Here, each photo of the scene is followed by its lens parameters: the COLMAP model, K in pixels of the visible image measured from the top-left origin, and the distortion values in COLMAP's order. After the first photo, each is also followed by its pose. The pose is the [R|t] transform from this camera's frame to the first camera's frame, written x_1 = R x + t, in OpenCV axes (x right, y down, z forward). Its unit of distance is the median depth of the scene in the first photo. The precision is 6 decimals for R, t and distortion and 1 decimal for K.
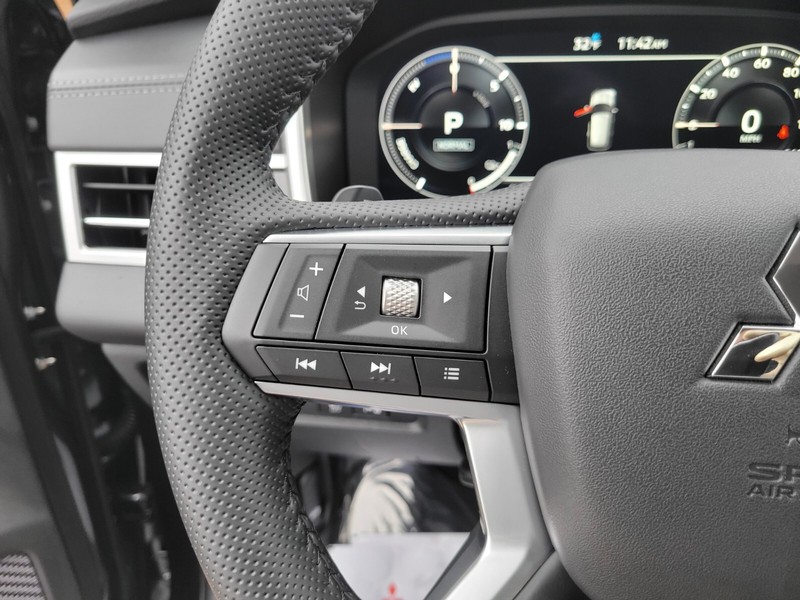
lens RADIAL K [[629.6, 0, 405.6], [0, 629.6, 293.8], [0, 0, 1]] dist [-0.004351, -0.009661]
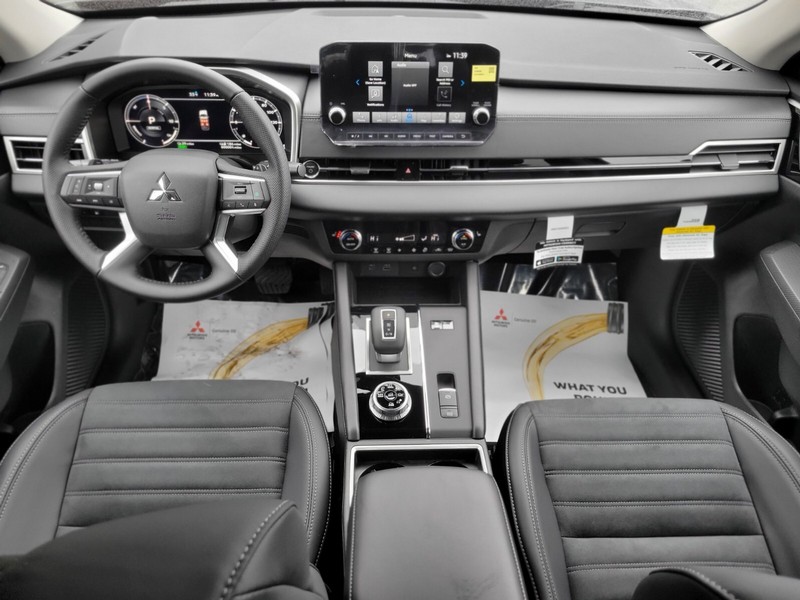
lens RADIAL K [[599.2, 0, 400.6], [0, 599.2, 288.5], [0, 0, 1]] dist [0.041958, -0.027777]
pose [[0.990695, -0.042584, 0.129268, 0.828959], [0.015638, 0.979116, 0.202702, -0.066896], [-0.135200, -0.198795, 0.970671, -2.009546]]
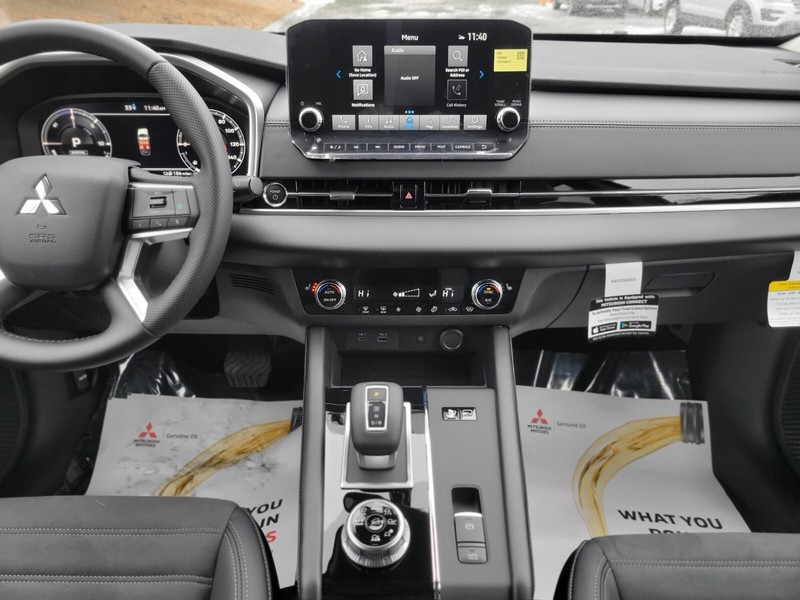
lens RADIAL K [[600.5, 0, 397.7], [0, 600.5, 293.1], [0, 0, 1]] dist [0.037987, -0.026186]
pose [[0.995451, -0.020566, 0.093024, 1.010044], [0.020091, 0.999780, 0.006032, 0.267782], [-0.093128, -0.004135, 0.995646, -1.233696]]
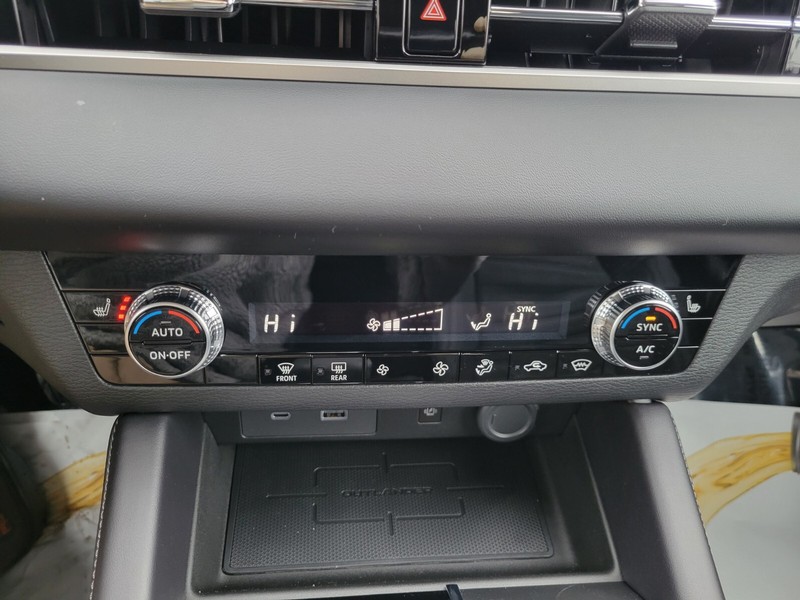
lens RADIAL K [[600.5, 0, 401.1], [0, 600.5, 292.6], [0, 0, 1]] dist [0.037987, -0.026186]
pose [[0.981335, -0.036804, 0.188750, 1.093325], [0.001958, 0.983376, 0.181569, 0.116652], [-0.192295, -0.177810, 0.965094, 0.147855]]
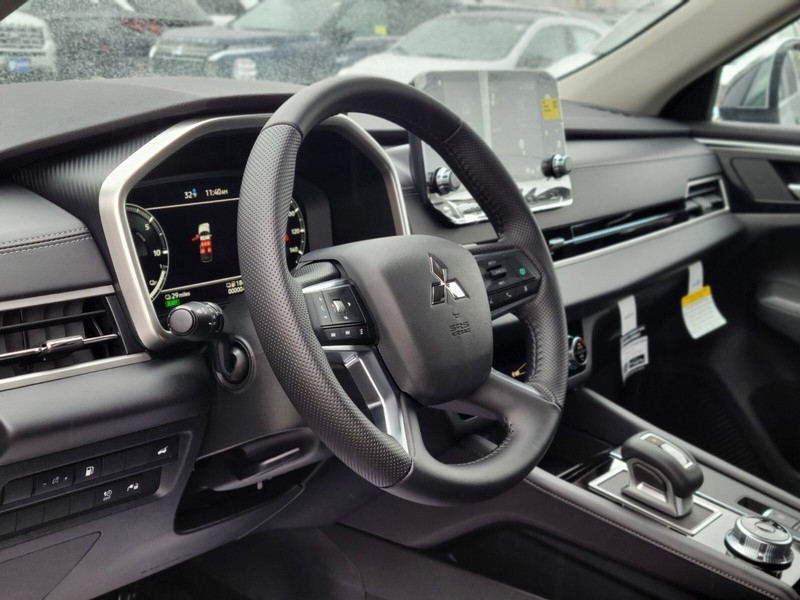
lens RADIAL K [[1210.0, 0, 422.0], [0, 1210.0, 279.9], [0, 0, 1]] dist [0.063310, 0.000000]
pose [[0.514758, -0.129595, 0.847484, -1.875286], [0.330839, 0.941970, -0.056906, 0.137983], [-0.790930, 0.309674, 0.527762, -0.885399]]
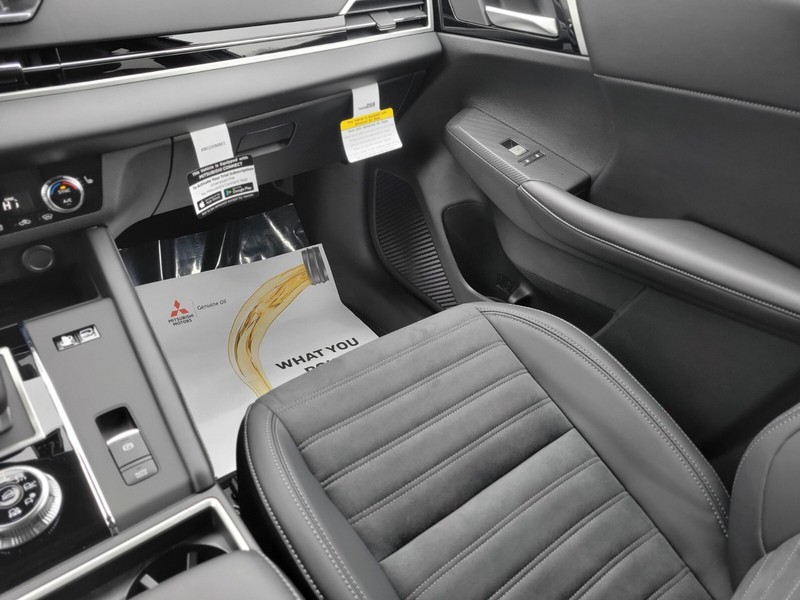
lens RADIAL K [[600.5, 0, 403.5], [0, 600.5, 296.2], [0, 0, 1]] dist [0.037987, -0.026186]
pose [[0.722785, -0.356056, 0.592289, 1.075249], [0.226420, 0.931761, 0.283824, 0.289714], [-0.652929, -0.071037, 0.754080, -1.188349]]
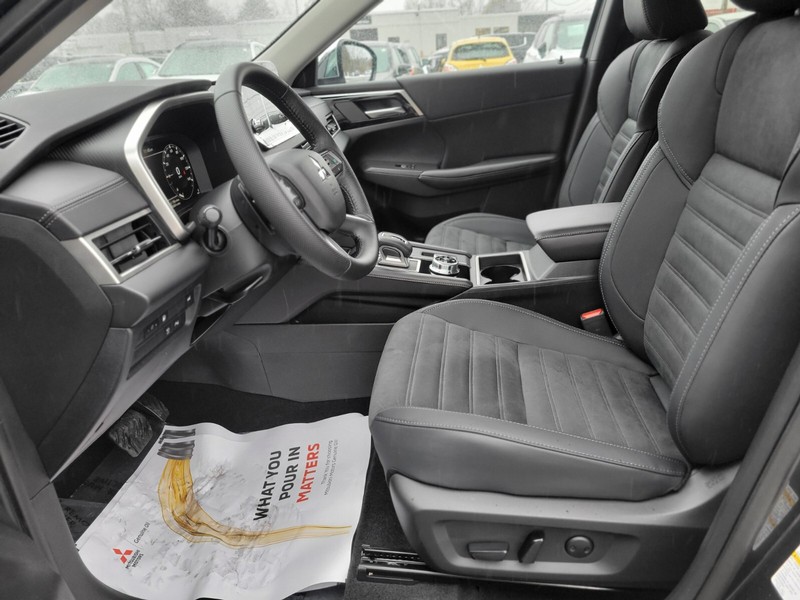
lens RADIAL K [[600.5, 0, 394.6], [0, 600.5, 292.1], [0, 0, 1]] dist [0.037987, -0.026186]
pose [[0.023587, -0.352564, 0.935491, -2.096931], [0.509213, 0.809504, 0.292243, -0.134159], [-0.860317, 0.469471, 0.198624, -0.097234]]
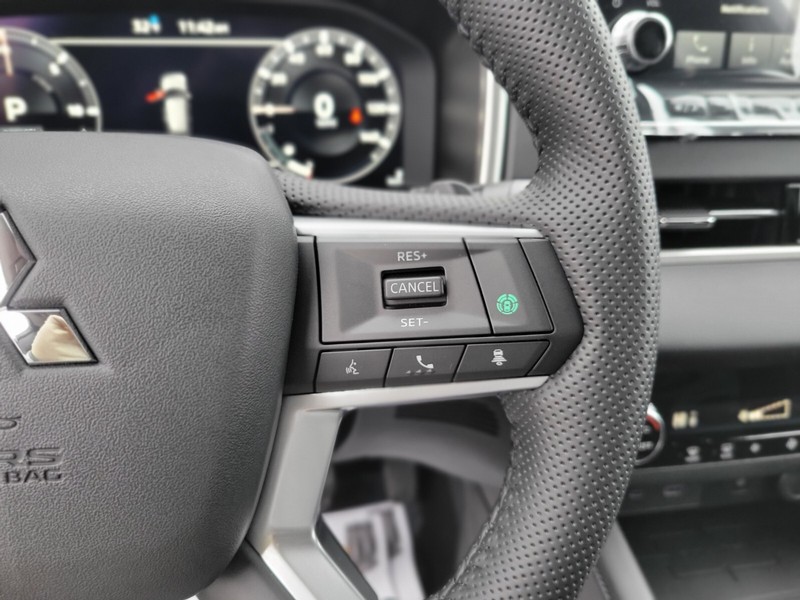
lens RADIAL K [[629.6, 0, 401.3], [0, 629.6, 293.9], [0, 0, 1]] dist [-0.004351, -0.009661]
pose [[0.969558, -0.070526, 0.234486, 0.407562], [0.065391, 0.997420, 0.029615, 0.012795], [-0.235970, -0.013380, 0.971668, -0.044269]]
